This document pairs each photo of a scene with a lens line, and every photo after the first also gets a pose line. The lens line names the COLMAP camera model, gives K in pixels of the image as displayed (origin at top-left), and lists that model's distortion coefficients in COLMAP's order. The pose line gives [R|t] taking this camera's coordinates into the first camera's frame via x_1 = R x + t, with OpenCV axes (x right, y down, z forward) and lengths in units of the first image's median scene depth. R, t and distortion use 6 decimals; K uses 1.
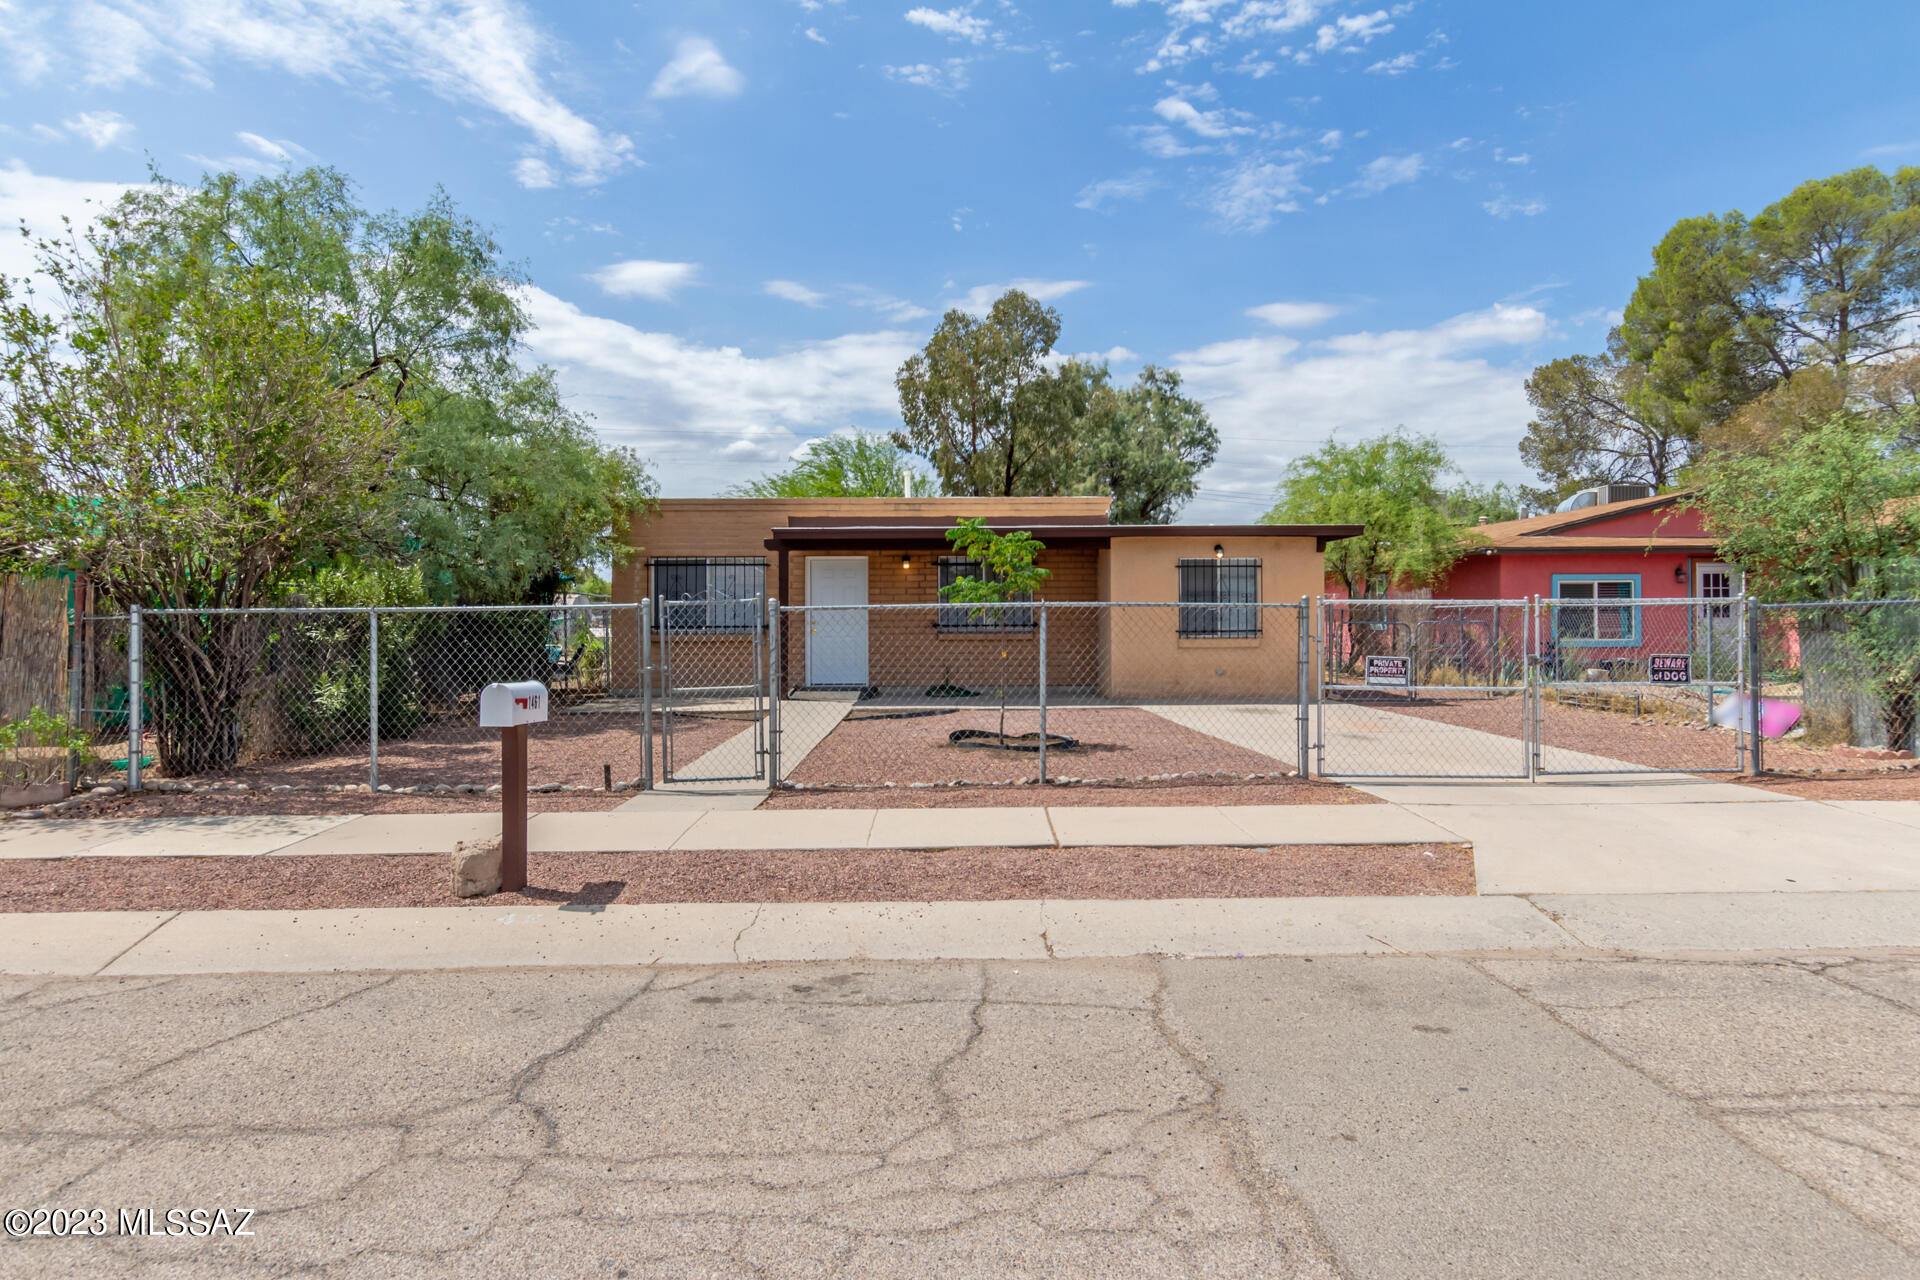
lens RADIAL K [[1097.3, 0, 973.3], [0, 1097.3, 635.5], [0, 0, 1]] dist [0.021052, 0.000301]
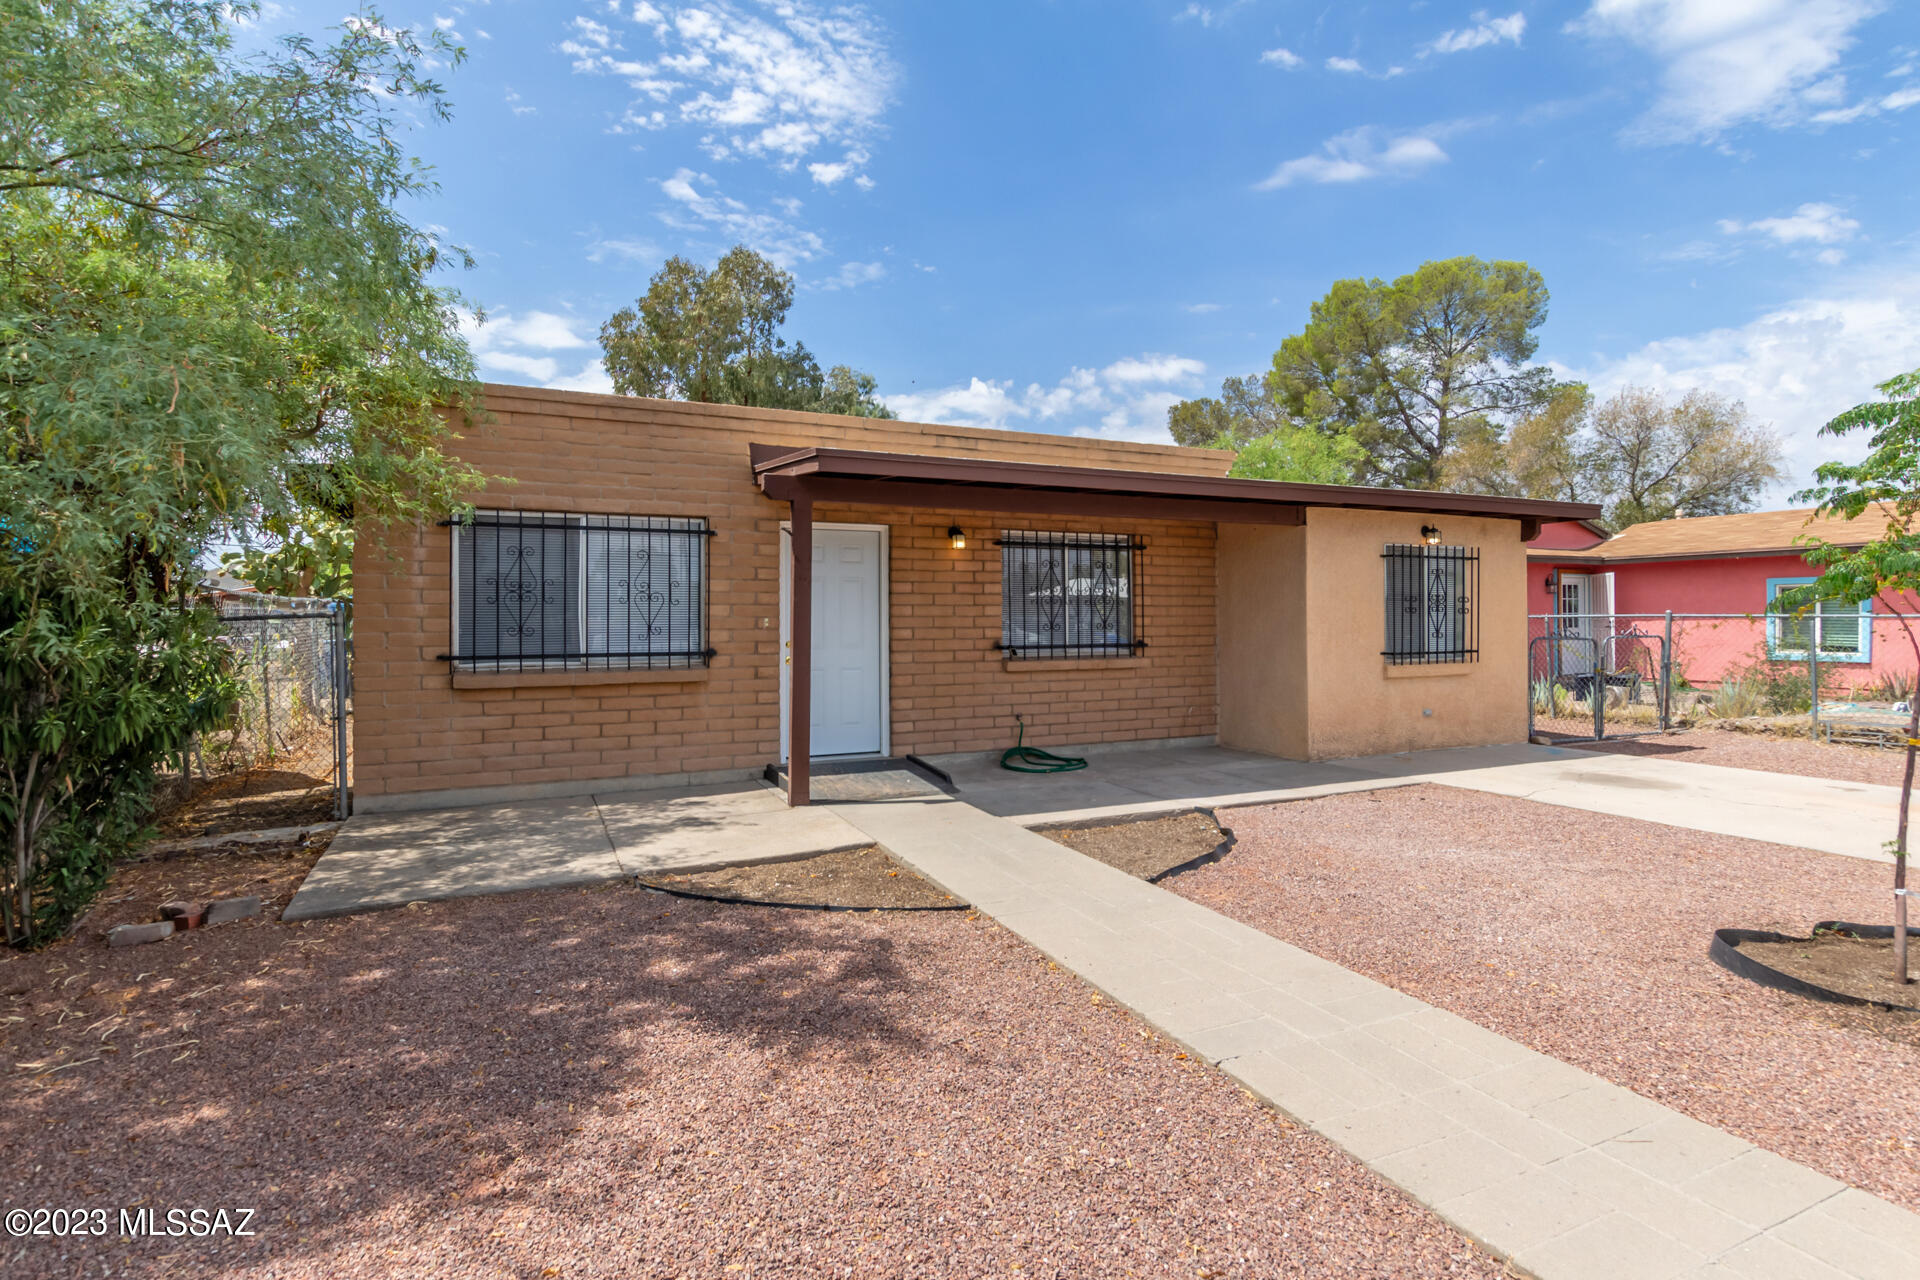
lens RADIAL K [[954.4, 0, 956.6], [0, 954.4, 630.8], [0, 0, 1]] dist [-0.000047, 0.000730]
pose [[0.908563, -0.004951, 0.417720, -0.270952], [0.010011, 0.999901, -0.009923, -0.013630], [-0.417629, 0.013197, 0.908522, 0.552920]]
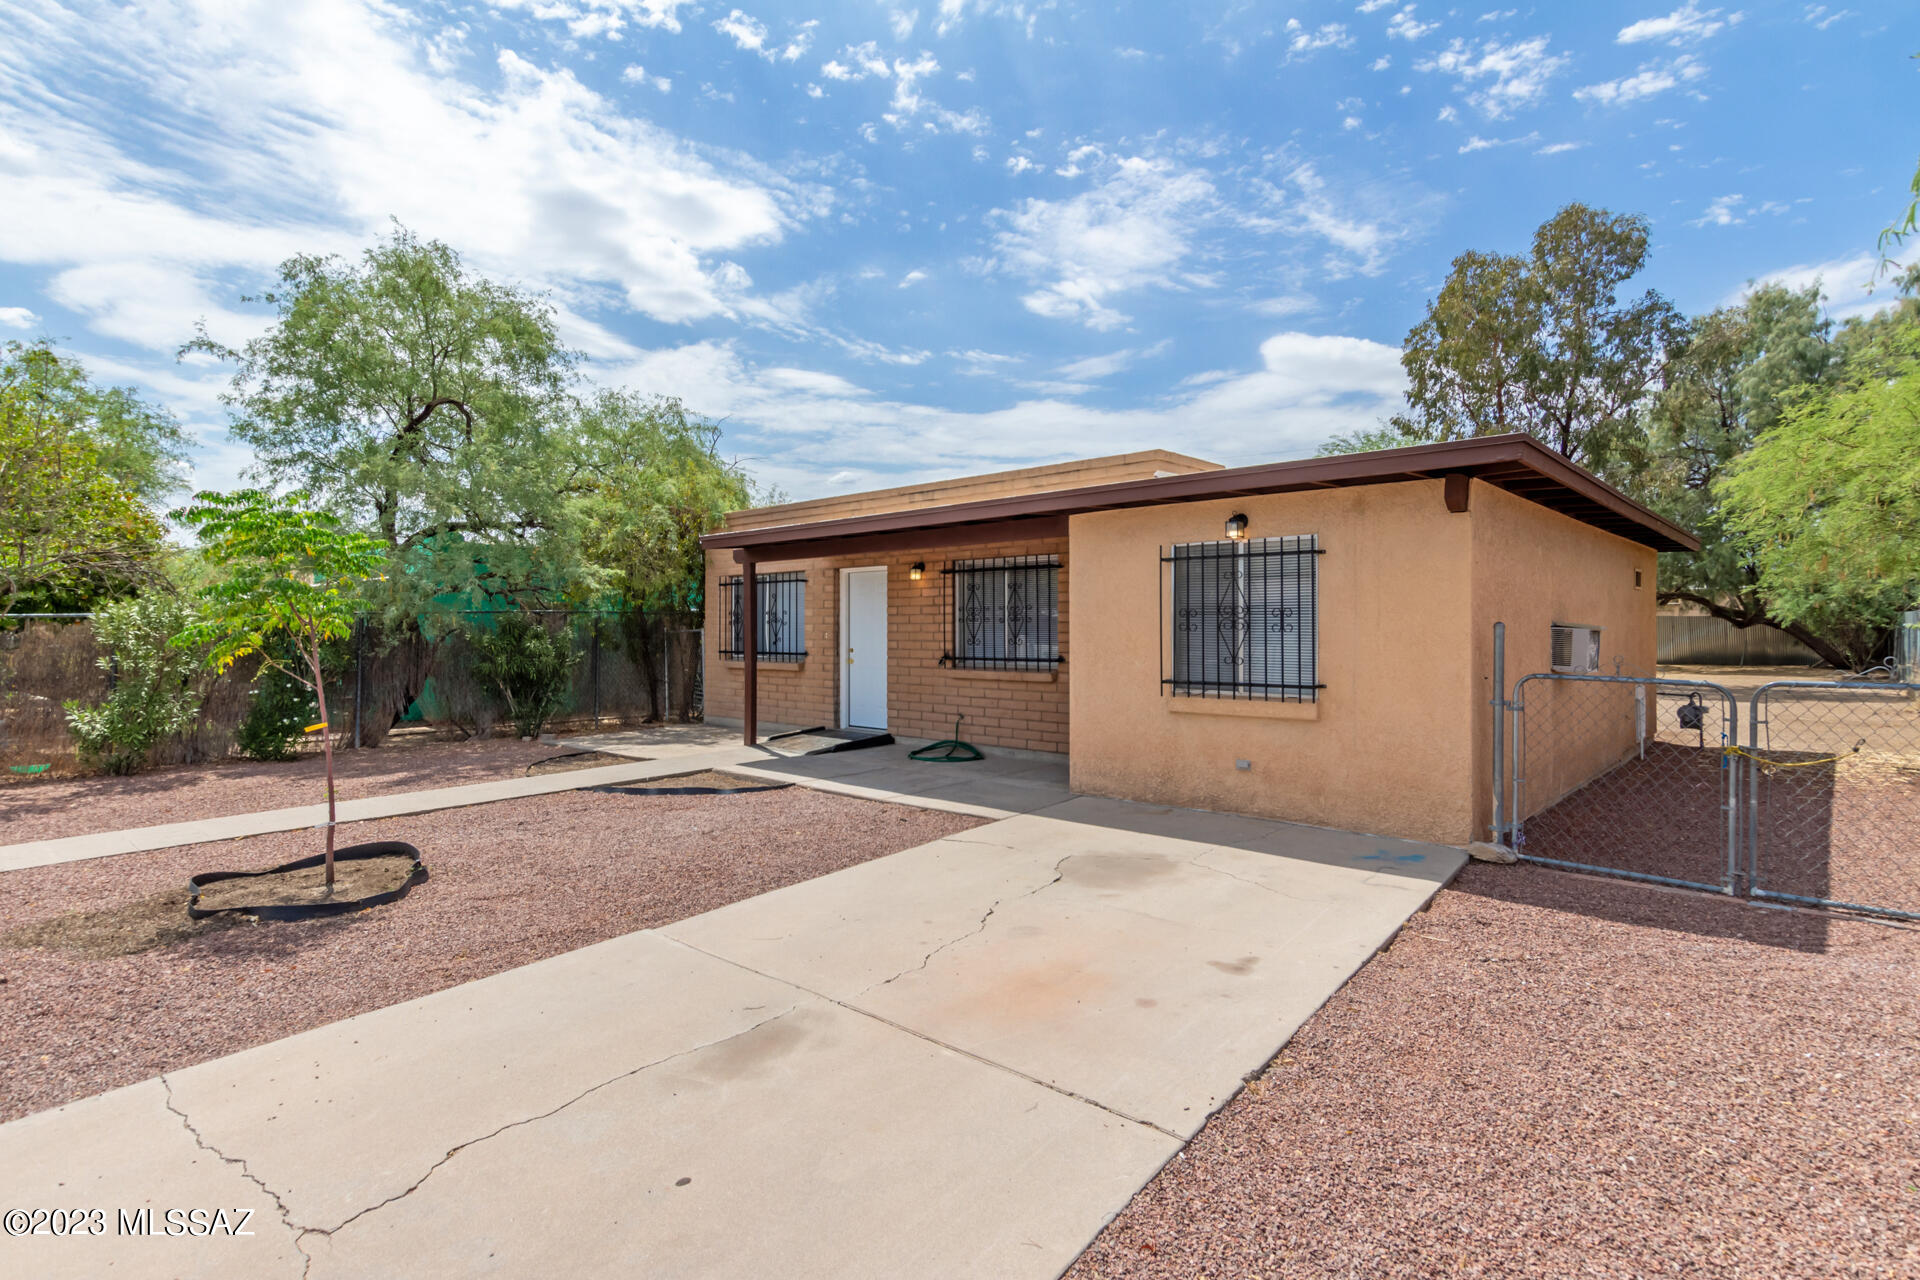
lens RADIAL K [[954.4, 0, 996.5], [0, 954.4, 645.1], [0, 0, 1]] dist [-0.000047, 0.000730]
pose [[0.742174, 0.014664, -0.670047, 0.409744], [-0.017919, 0.999837, 0.002034, -0.019577], [0.669968, 0.010497, 0.742316, 0.564917]]
